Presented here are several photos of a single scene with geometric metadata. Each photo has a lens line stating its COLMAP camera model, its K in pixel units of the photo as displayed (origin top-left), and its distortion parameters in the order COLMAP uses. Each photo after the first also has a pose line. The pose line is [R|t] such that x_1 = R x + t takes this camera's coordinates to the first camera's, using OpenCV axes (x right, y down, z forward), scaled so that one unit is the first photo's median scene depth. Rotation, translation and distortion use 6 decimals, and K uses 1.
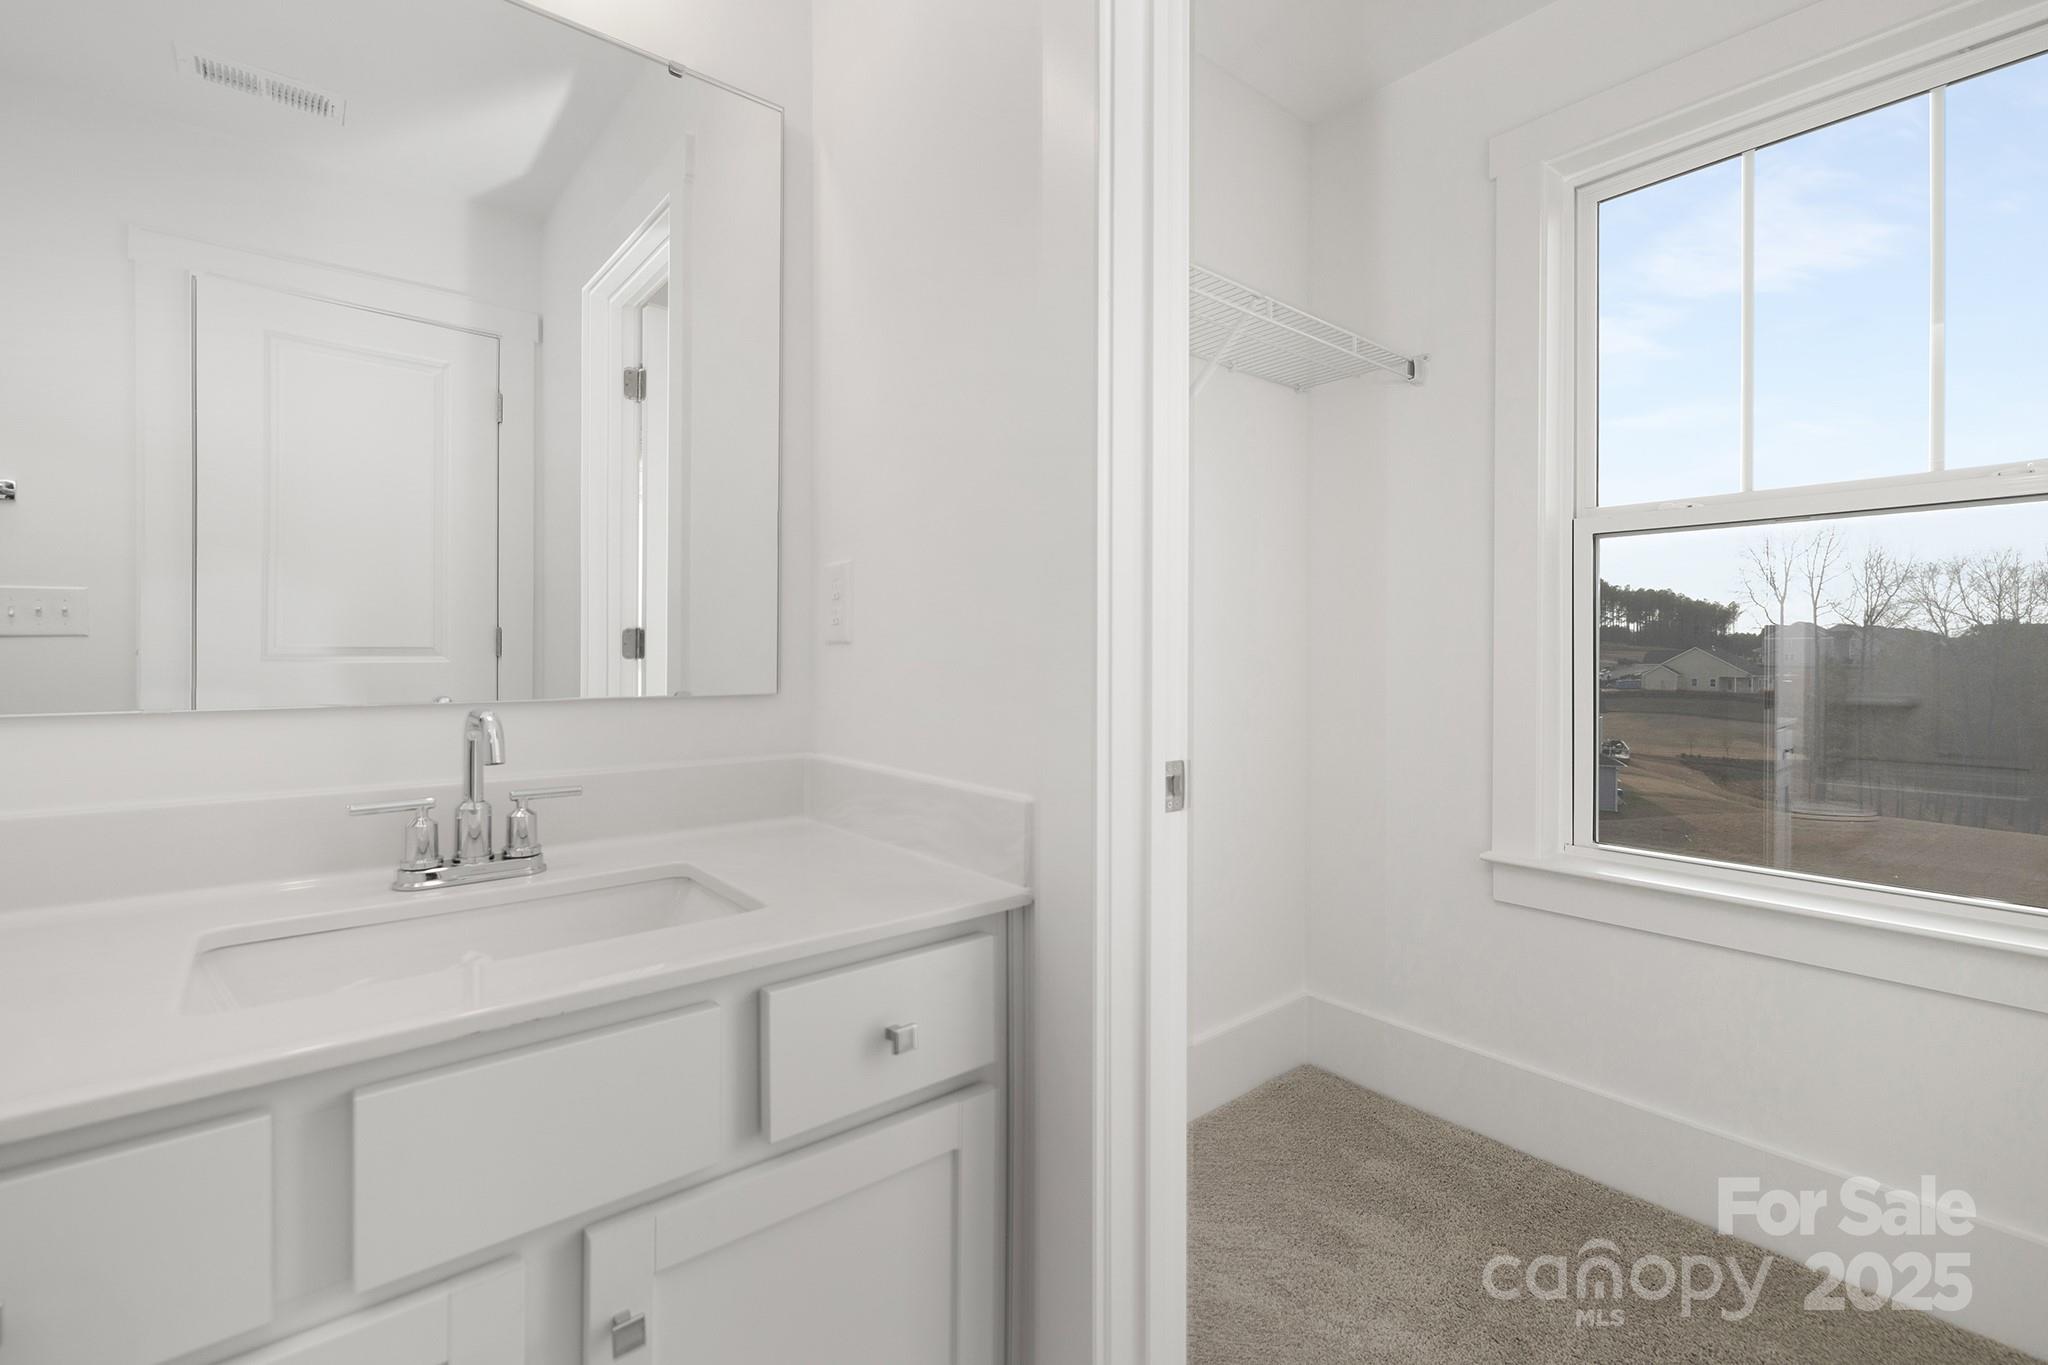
lens RADIAL K [[897.5, 0, 1028.5], [0, 897.5, 645.3], [0, 0, 1]] dist [0.001949, 0.000328]
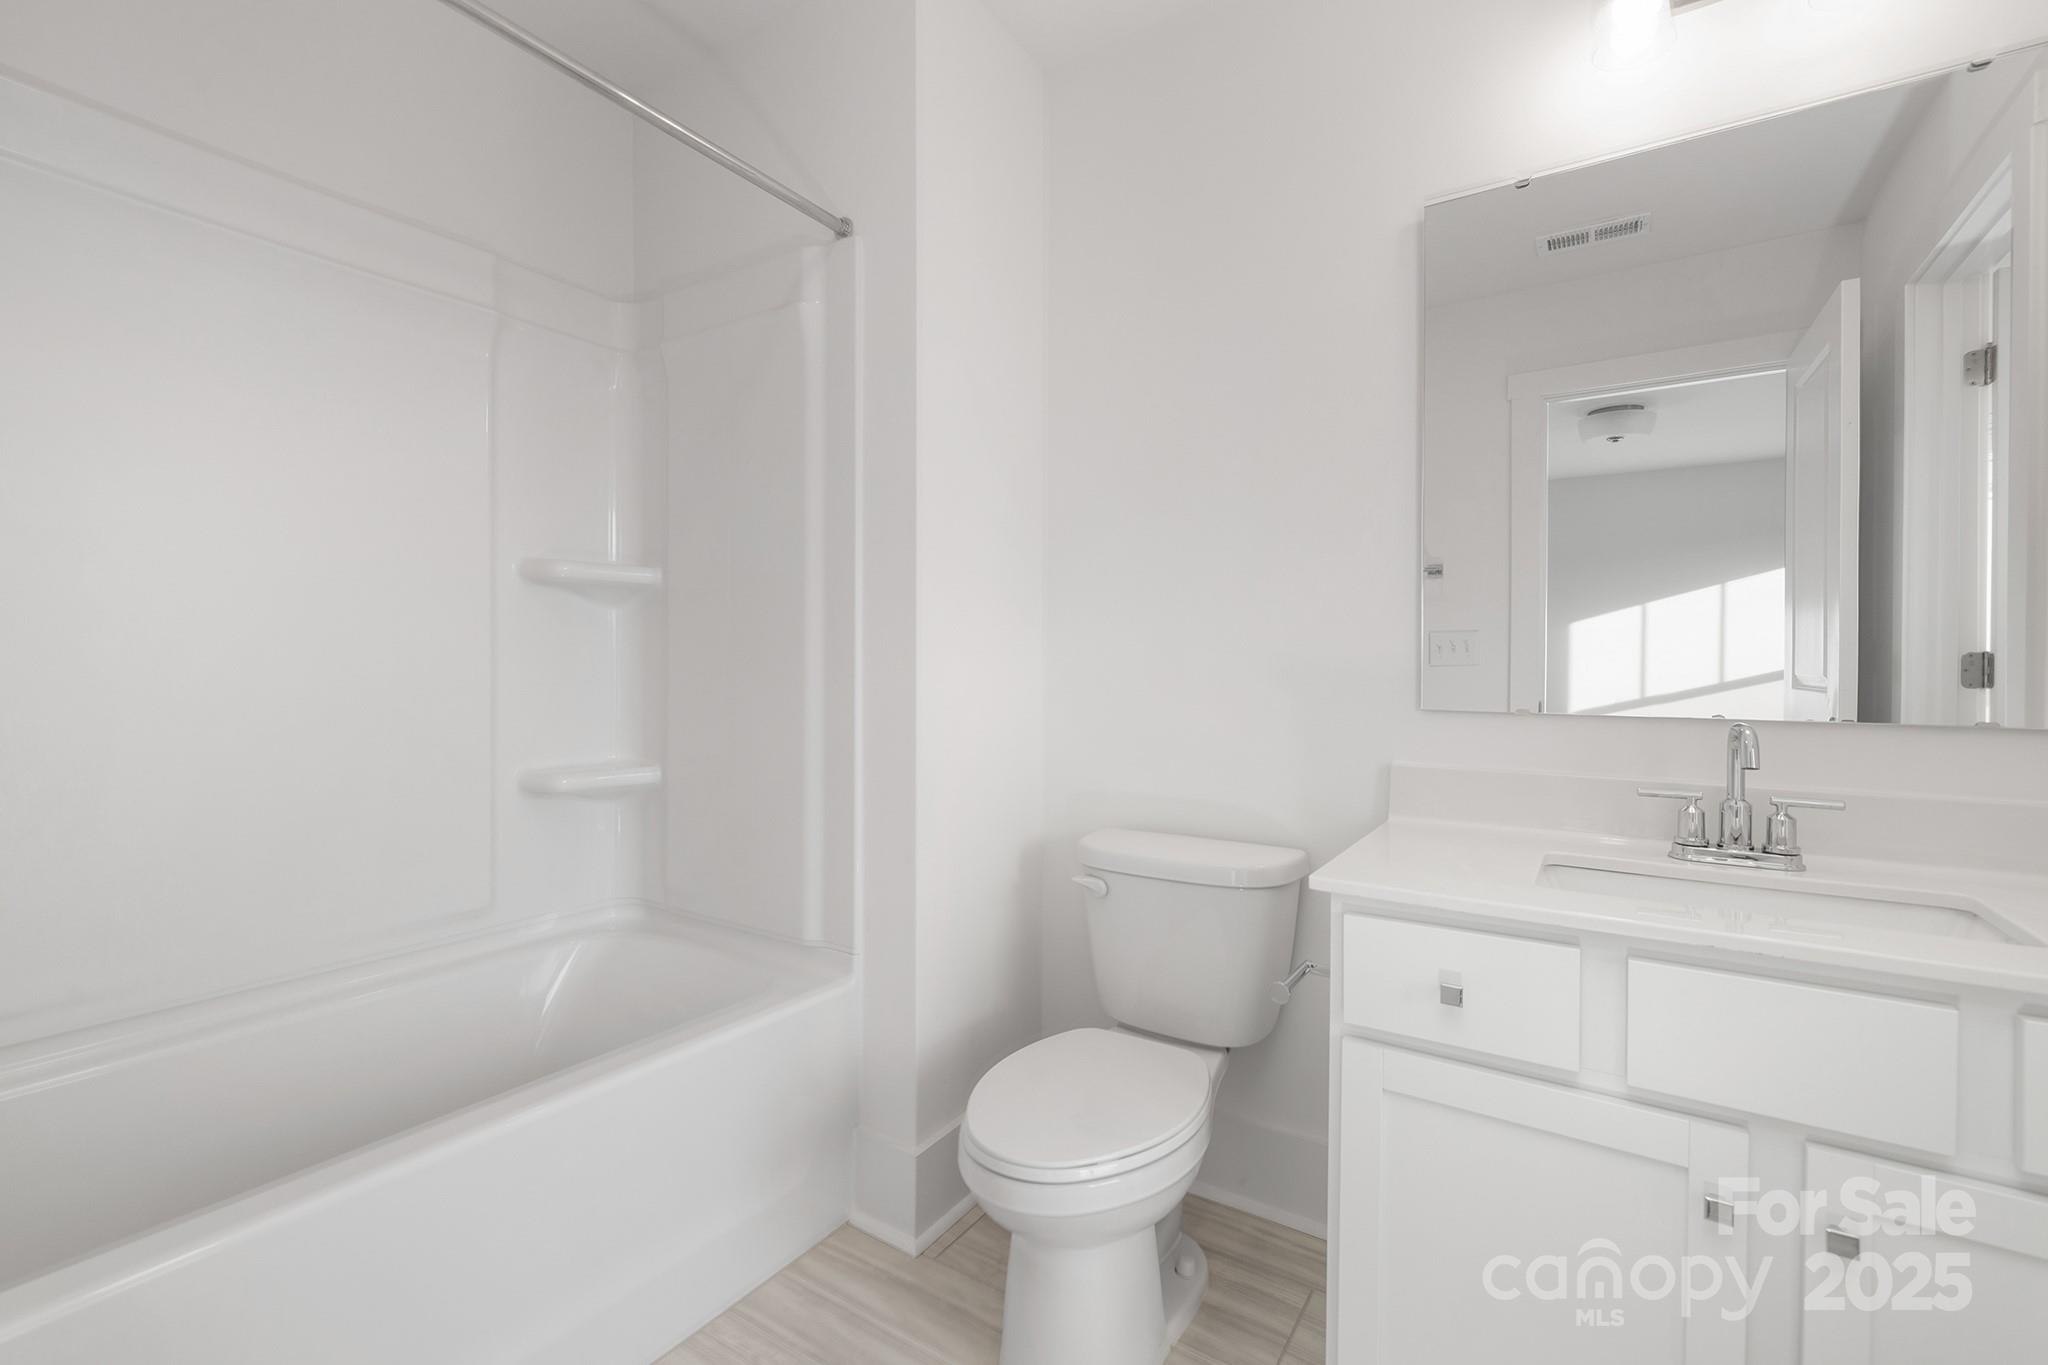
lens RADIAL K [[888.2, 0, 1027.5], [0, 888.2, 659.9], [0, 0, 1]] dist [-0.000723, 0.000245]
pose [[0.281904, -0.007855, -0.959411, 0.258558], [-0.004374, 0.999946, -0.009472, 0.000584], [0.959433, 0.006866, 0.281854, -0.251318]]
